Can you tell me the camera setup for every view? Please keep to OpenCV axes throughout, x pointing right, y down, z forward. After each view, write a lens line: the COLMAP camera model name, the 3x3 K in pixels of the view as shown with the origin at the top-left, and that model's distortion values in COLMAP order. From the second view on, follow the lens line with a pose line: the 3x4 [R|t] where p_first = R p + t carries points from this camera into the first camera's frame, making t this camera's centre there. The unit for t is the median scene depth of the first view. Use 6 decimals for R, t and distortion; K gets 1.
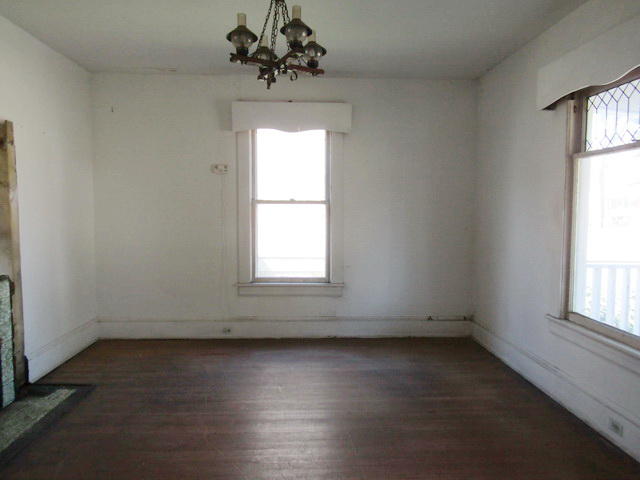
lens RADIAL K [[456.1, 0, 319.7], [0, 456.1, 242.0], [0, 0, 1]] dist [-0.002294, 0.002309]
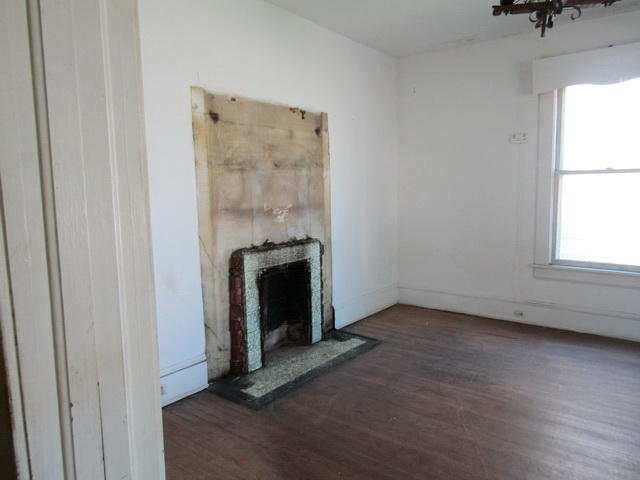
lens RADIAL K [[456.1, 0, 316.7], [0, 456.1, 240.7], [0, 0, 1]] dist [-0.002294, 0.002309]
pose [[0.762654, 0.057190, -0.644273, 0.098283], [-0.027444, 0.998048, 0.056106, 0.007558], [0.646224, -0.025108, 0.762735, 0.044604]]
